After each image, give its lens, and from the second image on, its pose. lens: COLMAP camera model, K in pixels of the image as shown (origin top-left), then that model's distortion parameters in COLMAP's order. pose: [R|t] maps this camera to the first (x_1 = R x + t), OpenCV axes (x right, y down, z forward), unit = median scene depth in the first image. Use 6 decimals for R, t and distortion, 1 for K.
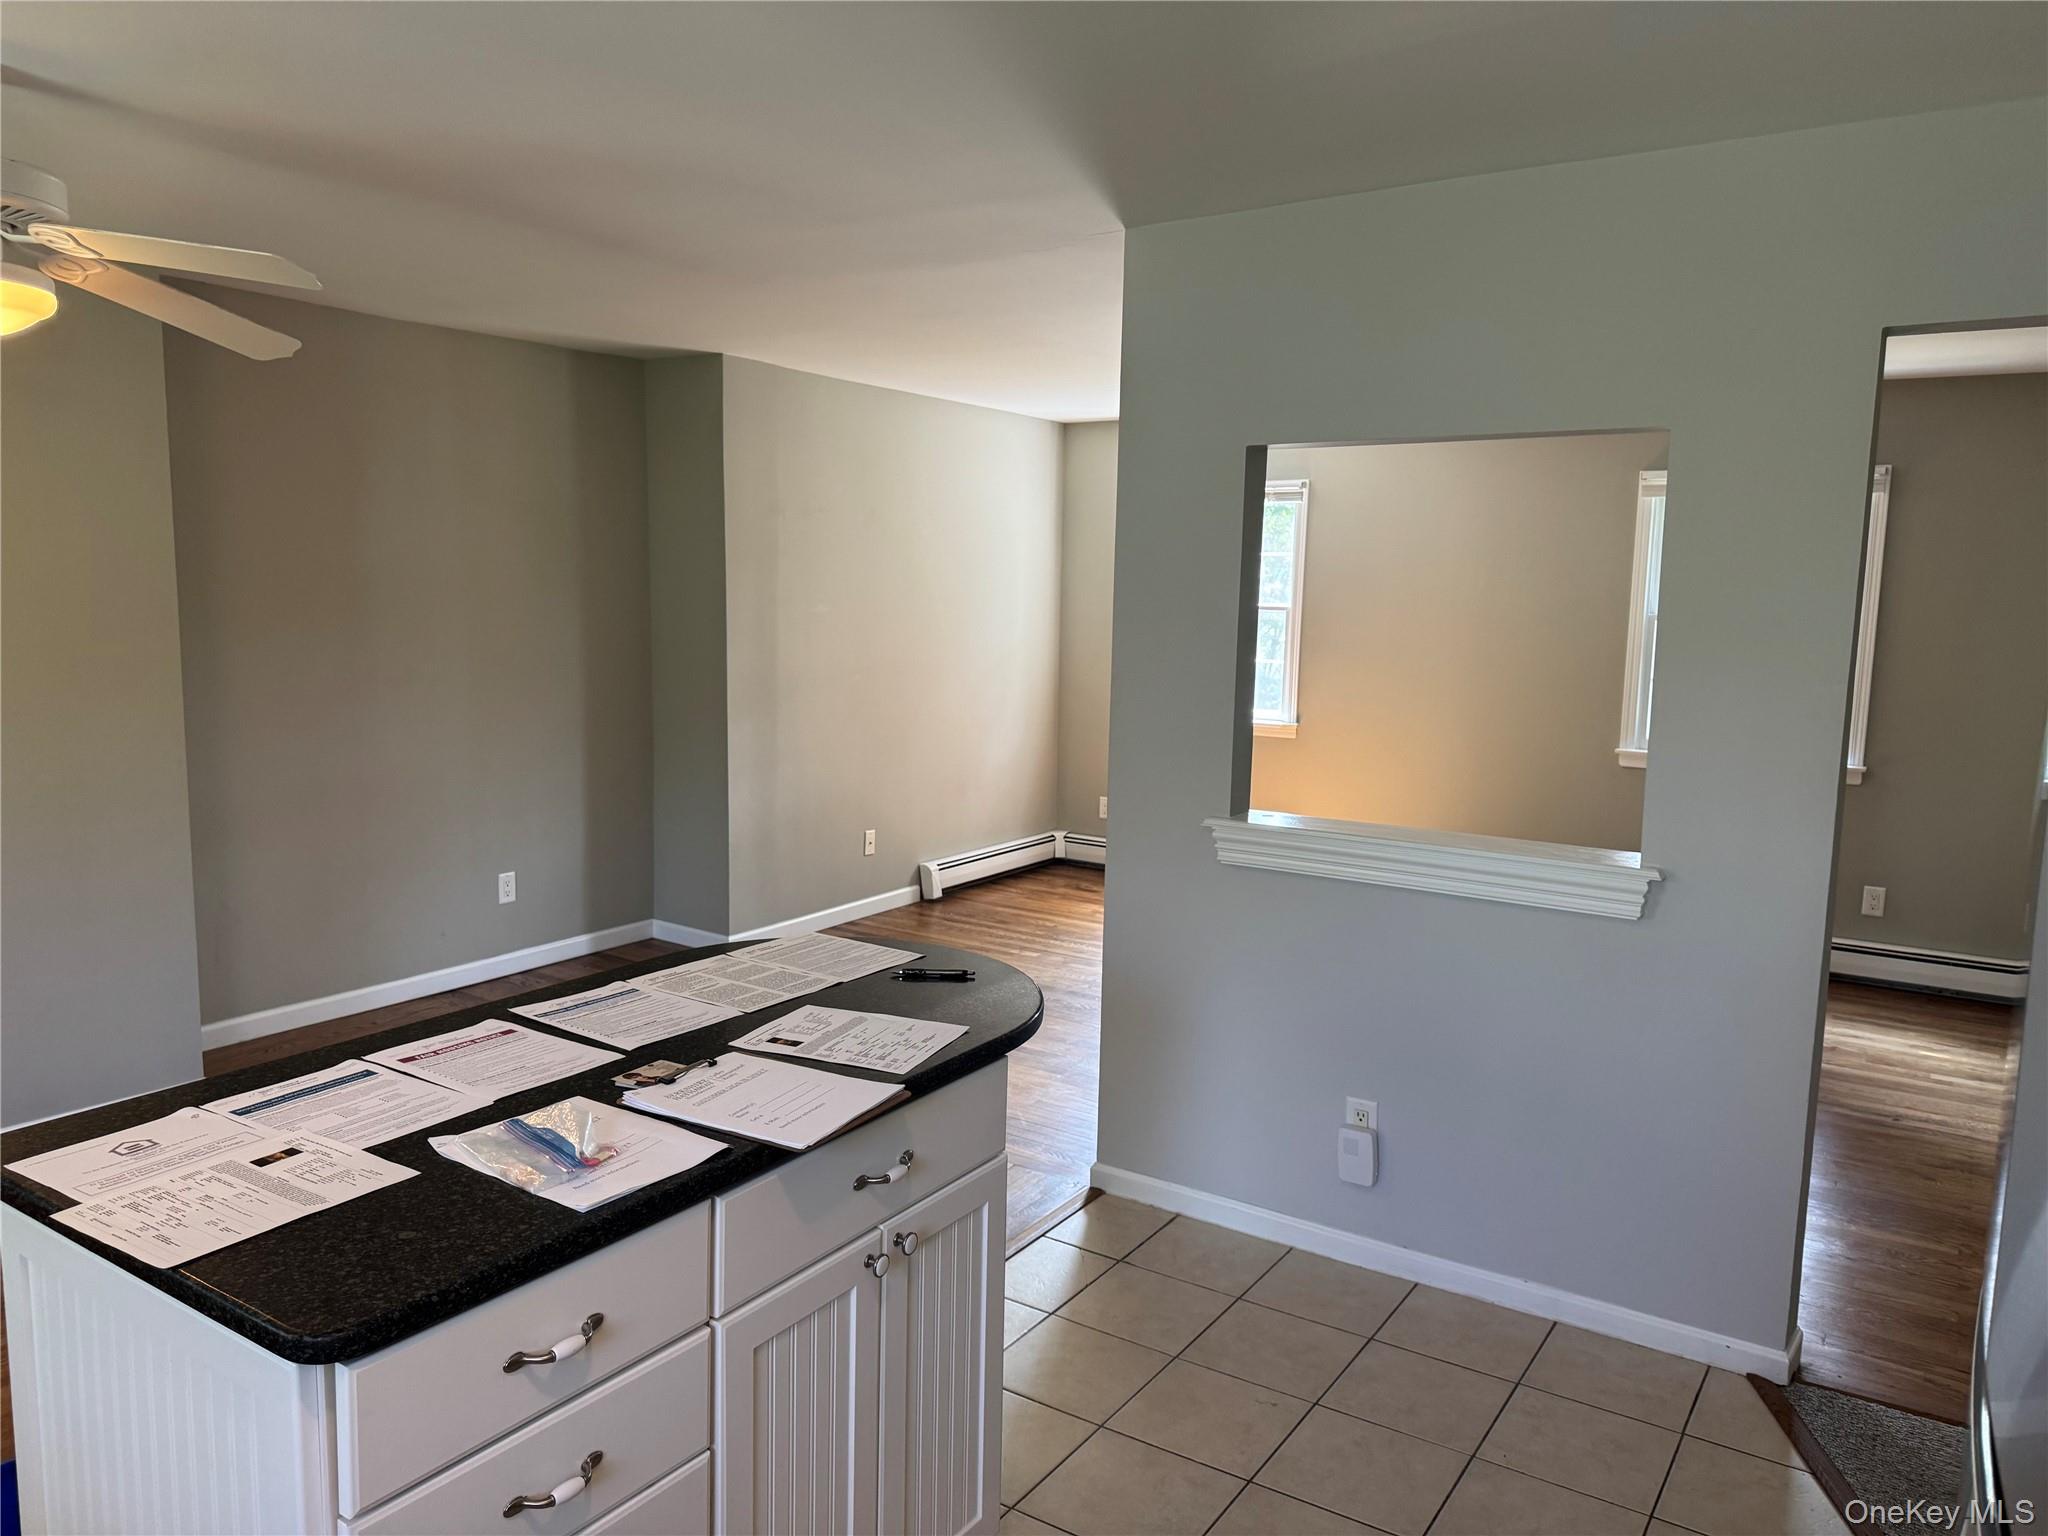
lens RADIAL K [[1453.8, 0, 996.6], [0, 1453.8, 785.2], [0, 0, 1]] dist [0.051846, -0.051365]
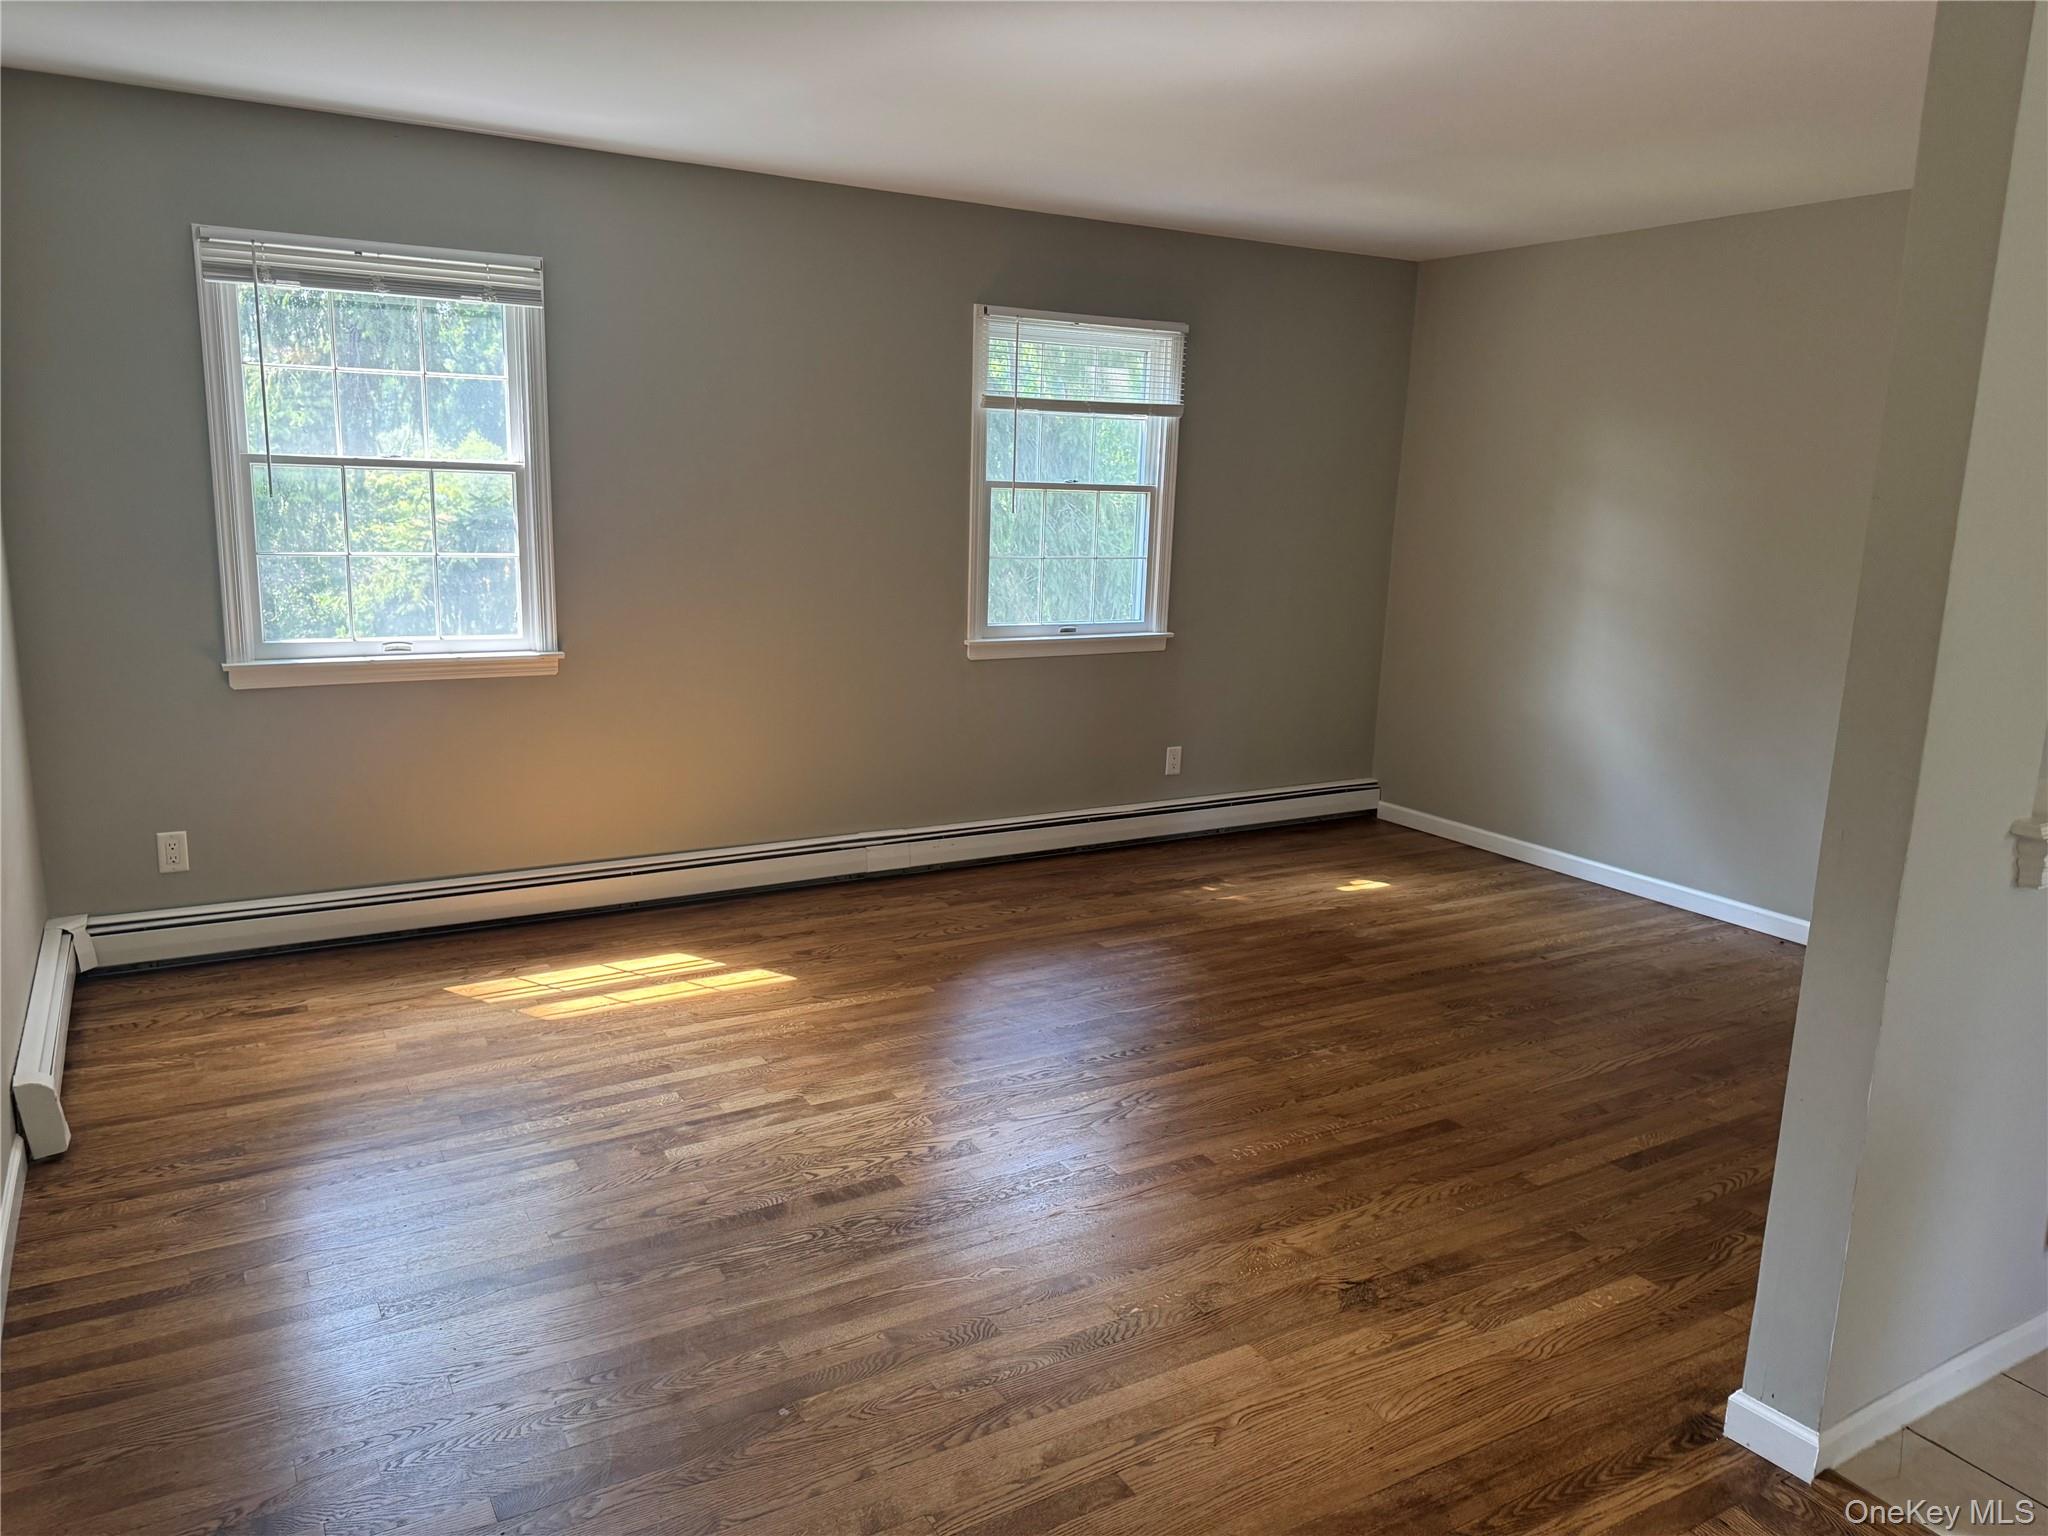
lens RADIAL K [[1453.8, 0, 1006.9], [0, 1453.8, 758.5], [0, 0, 1]] dist [0.051846, -0.051365]
pose [[0.420791, -0.179758, 0.889169, -0.294806], [0.108079, 0.983123, 0.147605, -0.070608], [-0.900696, 0.033990, 0.433118, 0.555588]]
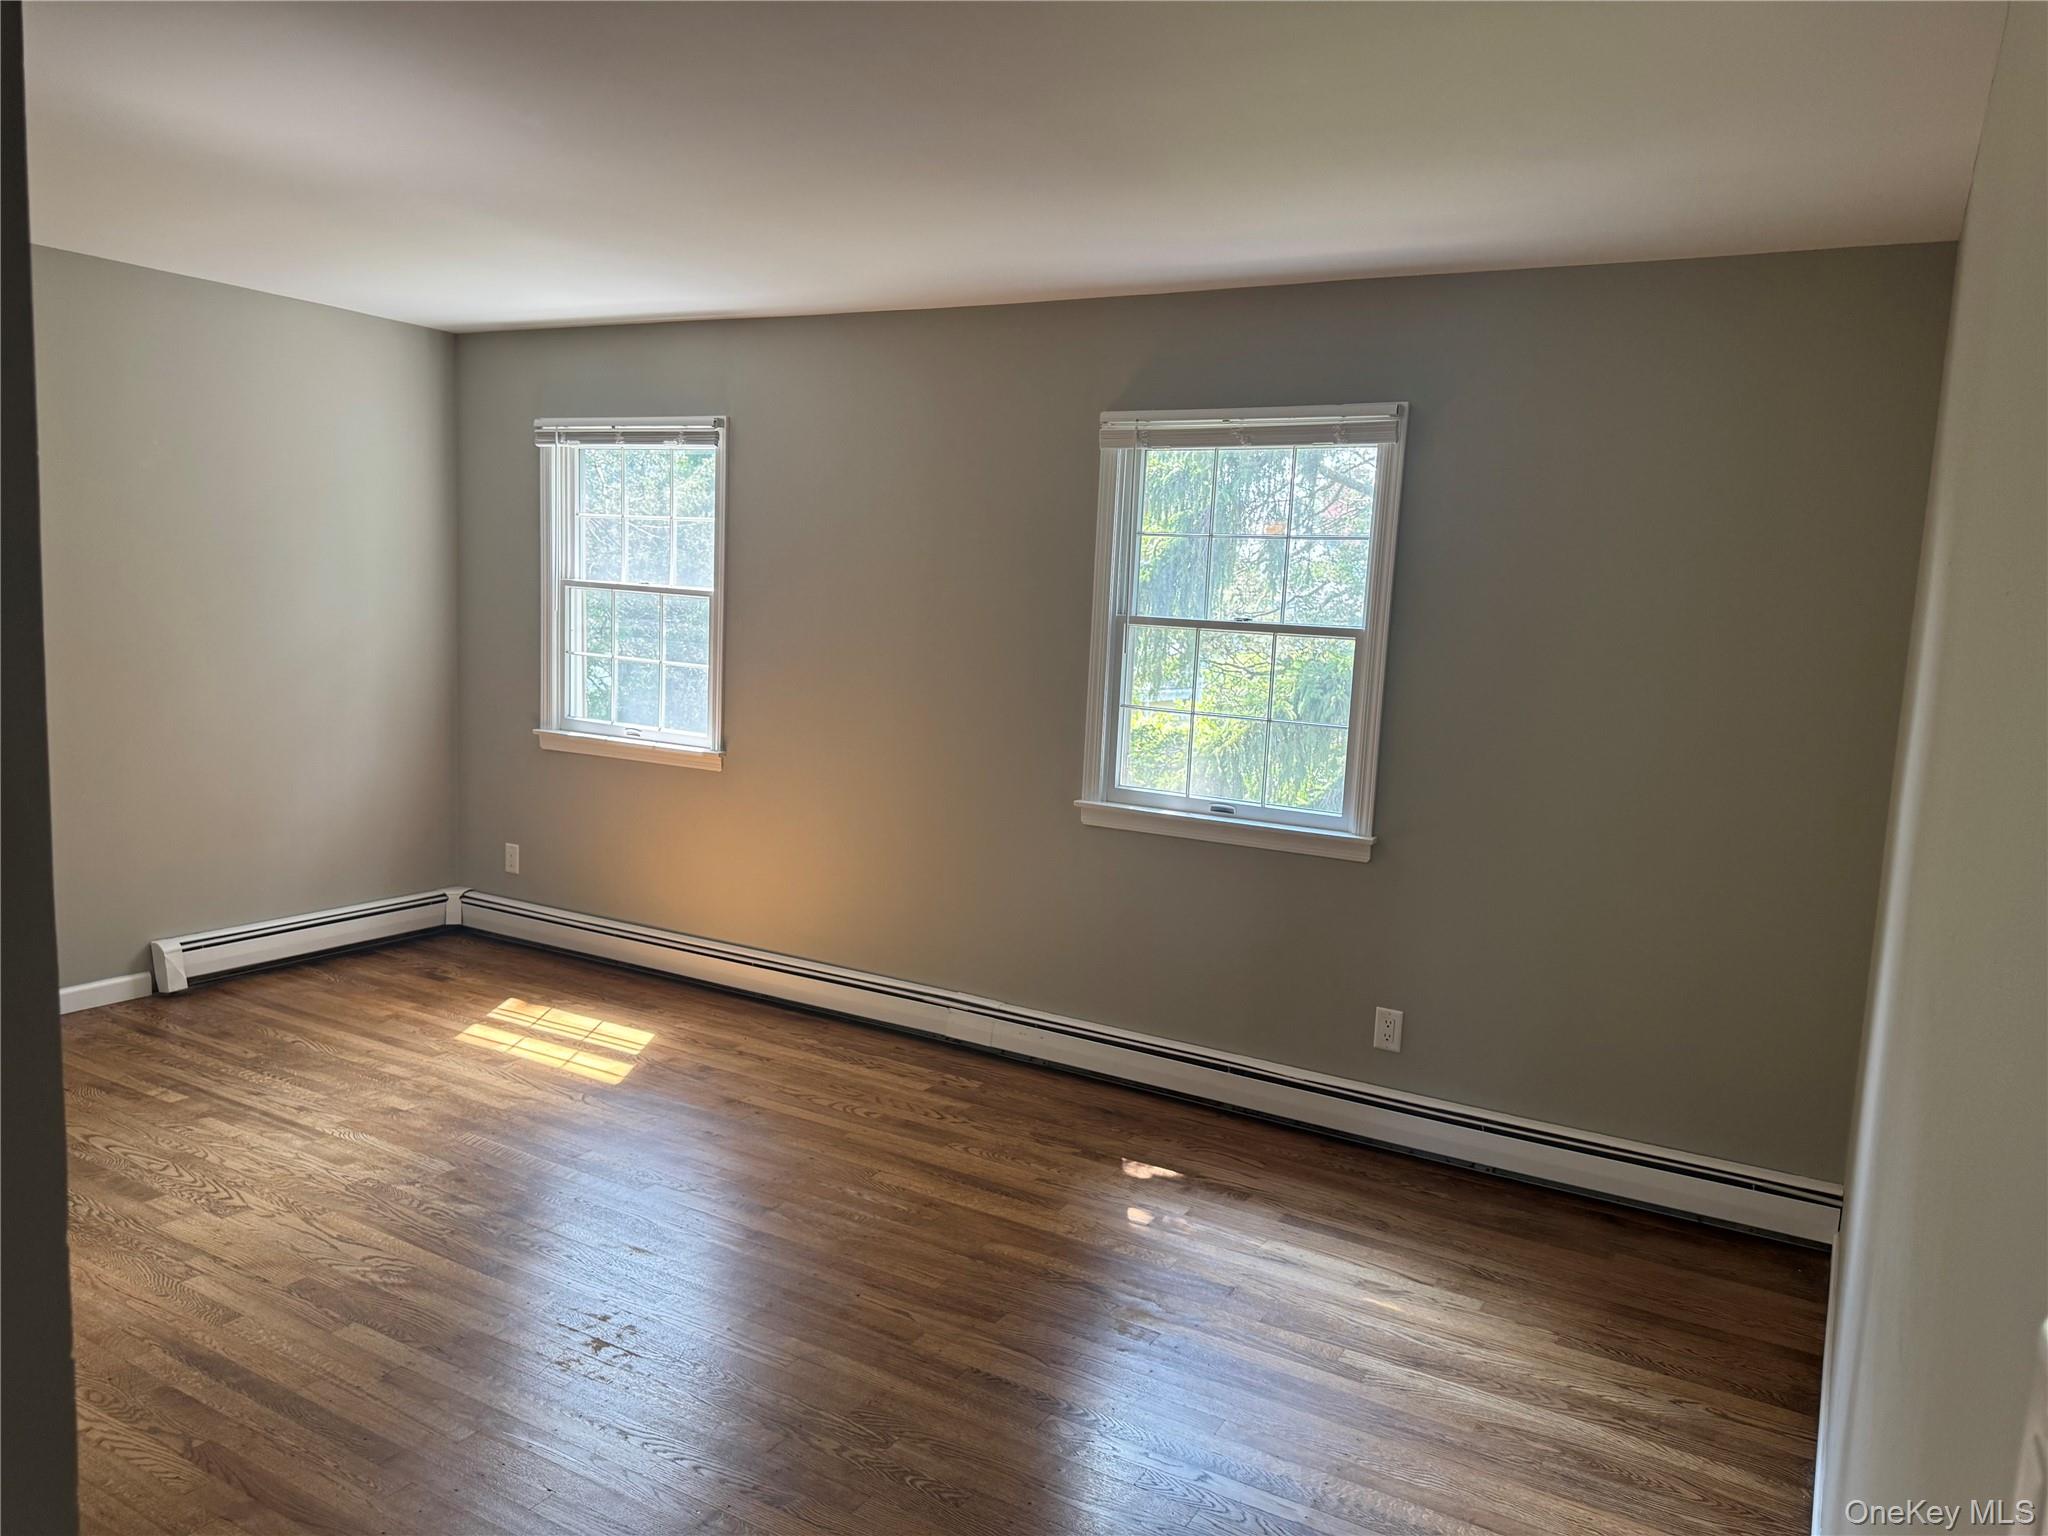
lens RADIAL K [[1453.8, 0, 1011.2], [0, 1453.8, 763.6], [0, 0, 1]] dist [0.051846, -0.051365]
pose [[0.997287, 0.020439, 0.070721, 0.306378], [-0.018911, 0.999575, -0.022198, -0.023304], [-0.071144, 0.020800, 0.997249, 0.268853]]
